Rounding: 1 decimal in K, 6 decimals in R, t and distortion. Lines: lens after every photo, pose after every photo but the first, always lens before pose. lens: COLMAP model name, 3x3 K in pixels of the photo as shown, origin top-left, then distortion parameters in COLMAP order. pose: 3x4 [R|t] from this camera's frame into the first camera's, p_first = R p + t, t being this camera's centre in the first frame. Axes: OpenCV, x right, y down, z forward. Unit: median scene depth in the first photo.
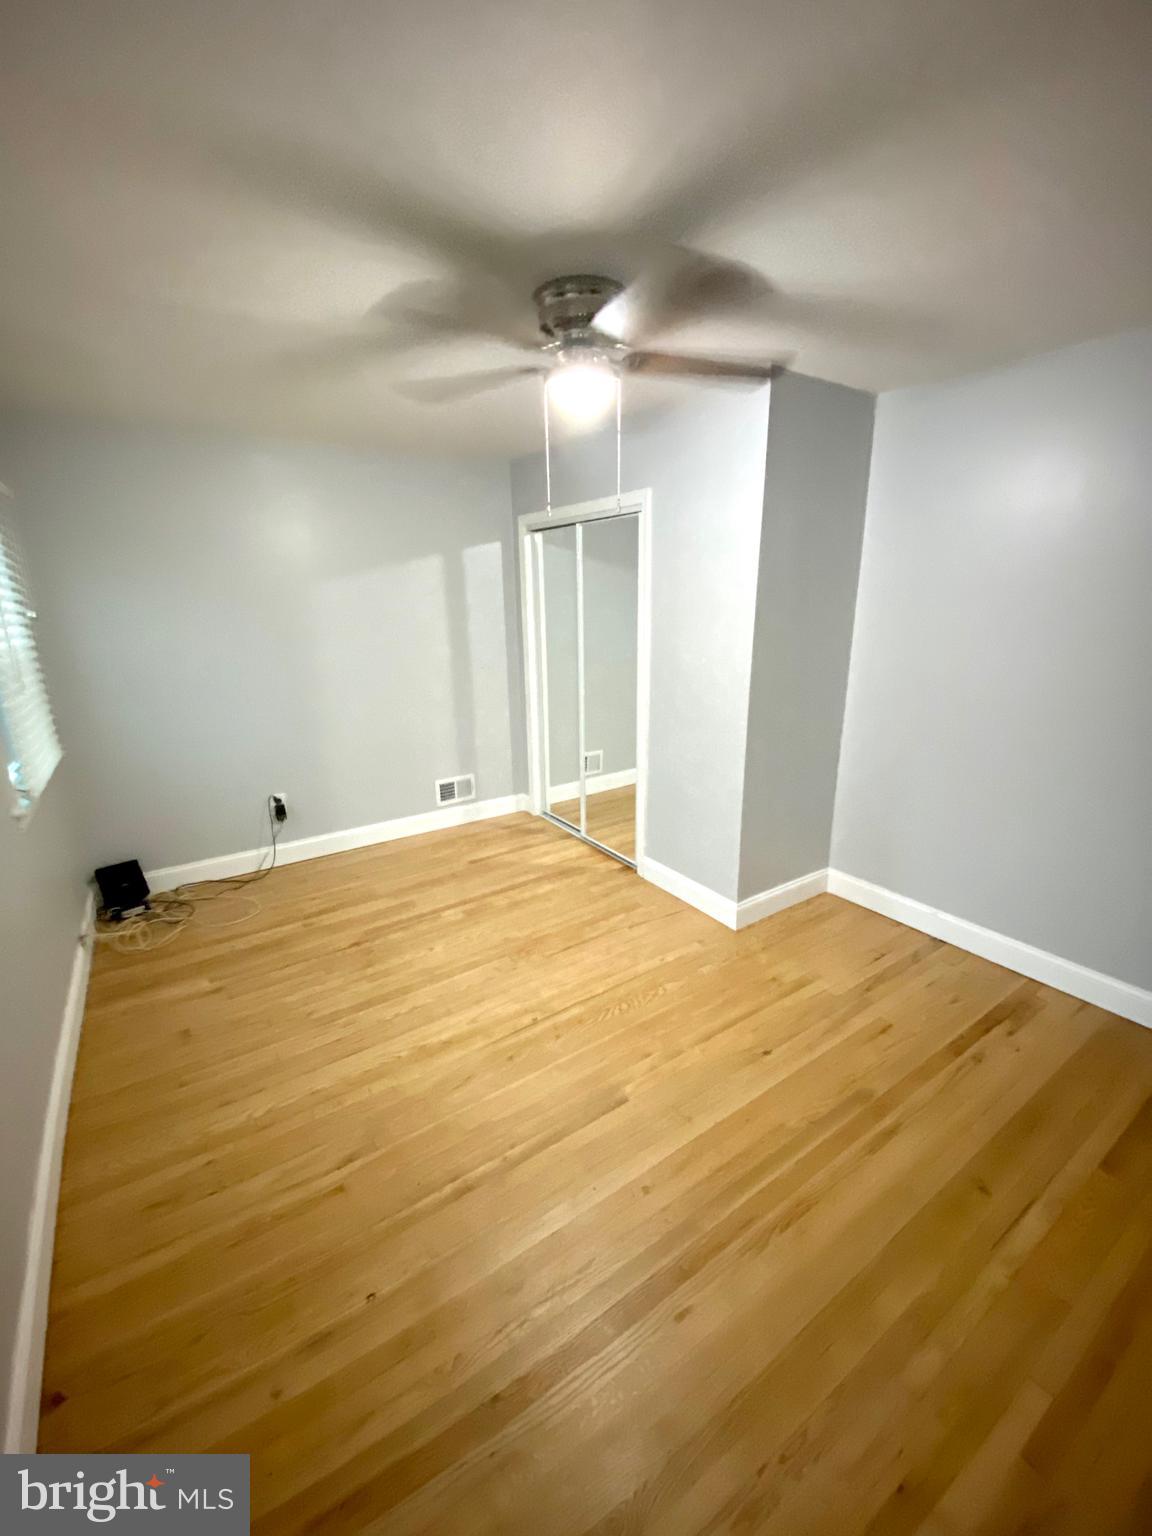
lens RADIAL K [[618.5, 0, 576.3], [0, 618.5, 763.4], [0, 0, 1]] dist [-0.001827, -0.000510]
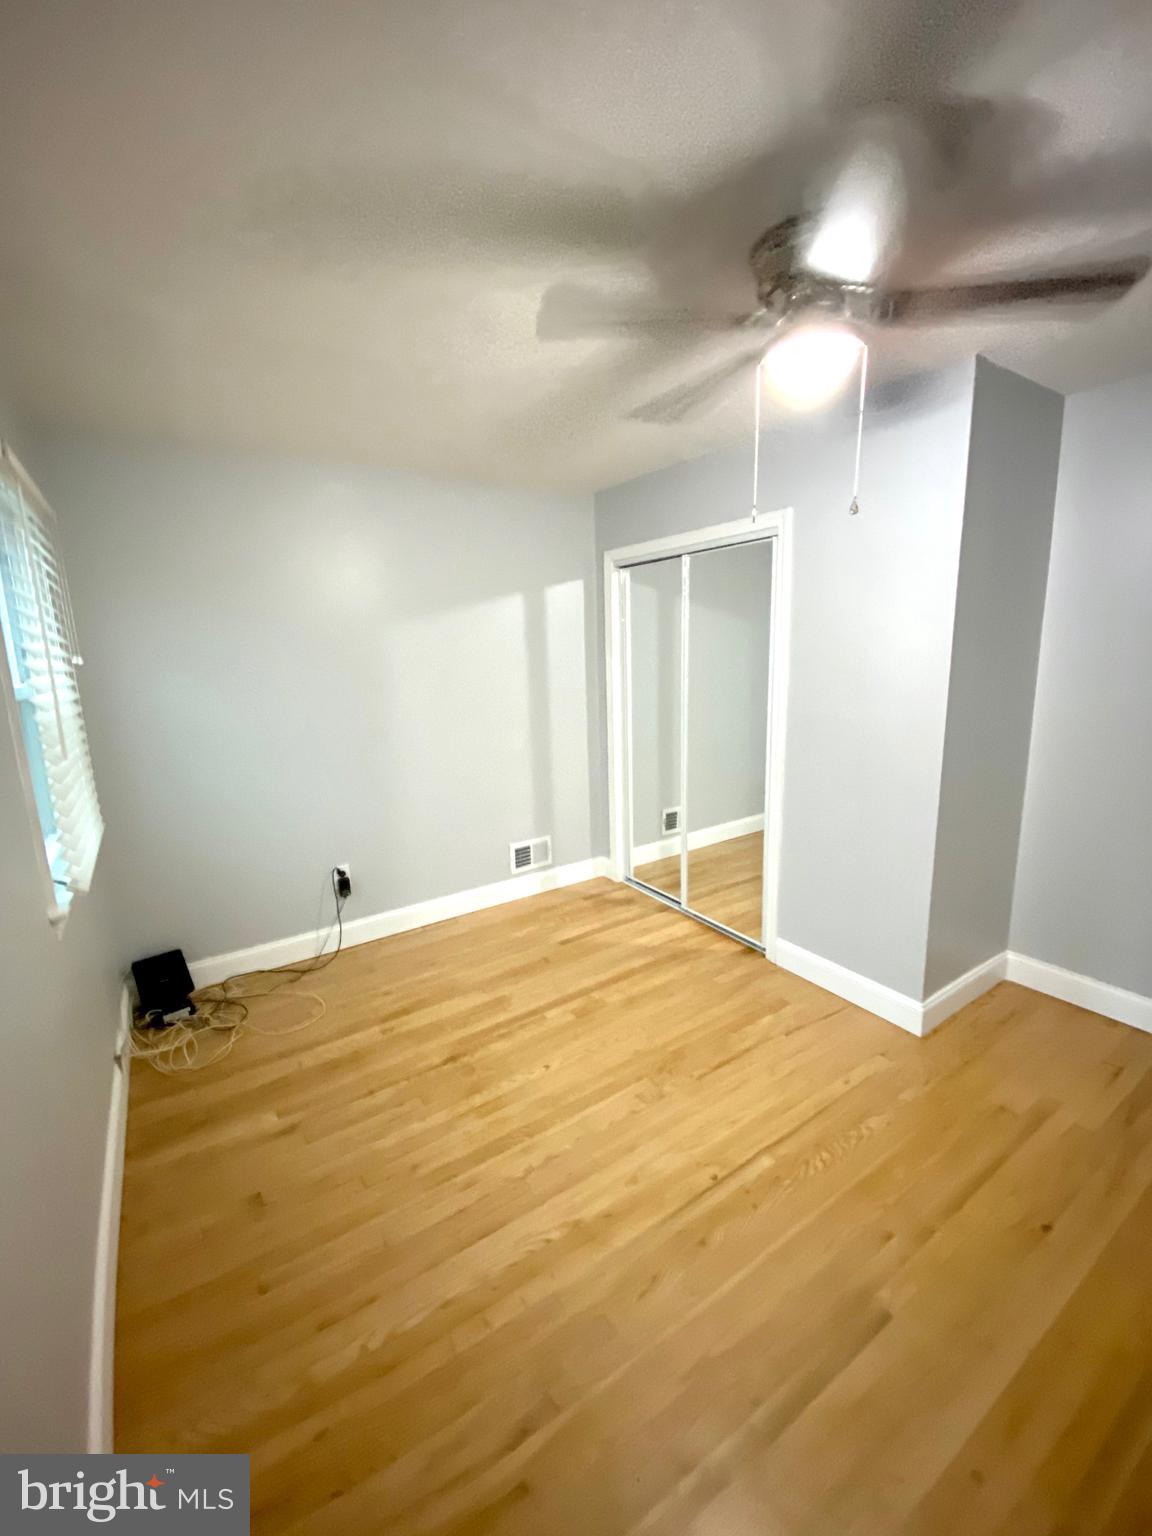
lens RADIAL K [[628.6, 0, 586.0], [0, 628.6, 762.1], [0, 0, 1]] dist [0.012869, -0.017553]
pose [[0.999860, -0.012010, -0.011625, -0.148999], [0.011036, 0.996695, -0.080484, -0.022614], [0.012553, 0.080344, 0.996688, 0.135114]]
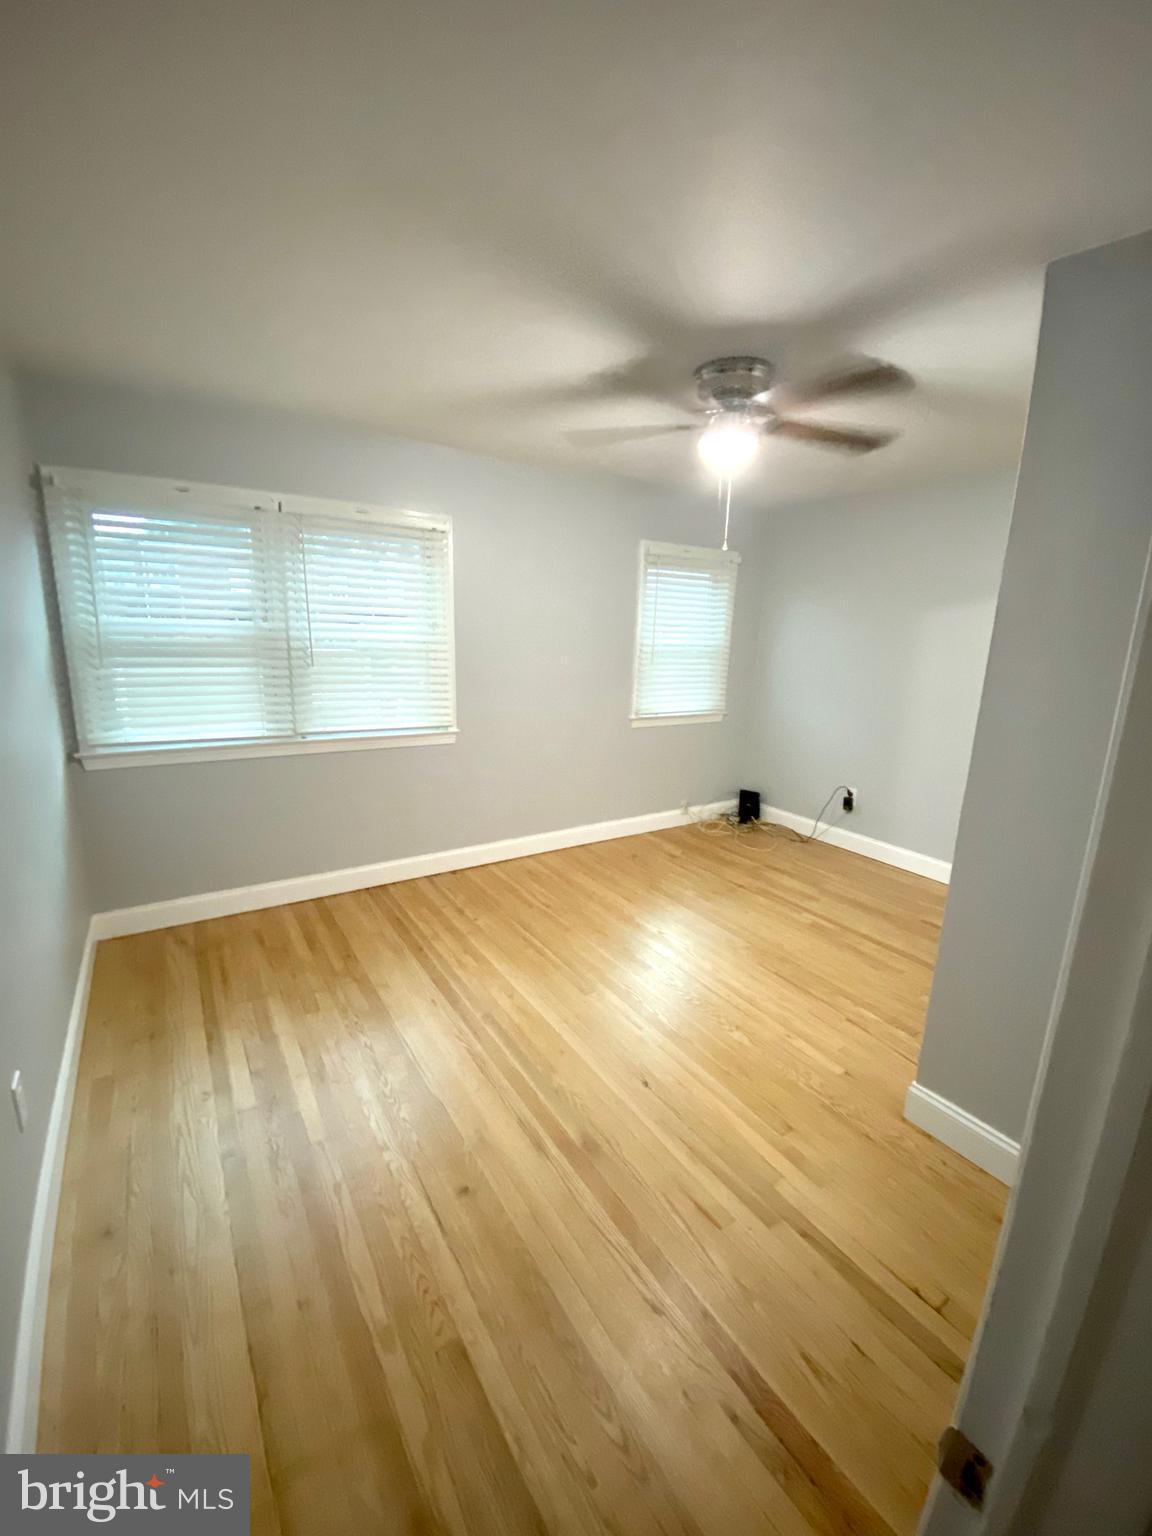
lens RADIAL K [[628.6, 0, 586.0], [0, 628.6, 762.1], [0, 0, 1]] dist [0.012869, -0.017553]
pose [[0.006116, 0.233511, -0.972335, 0.767531], [-0.307425, 0.925702, 0.220378, -0.121348], [0.951553, 0.297572, 0.077449, 0.463767]]
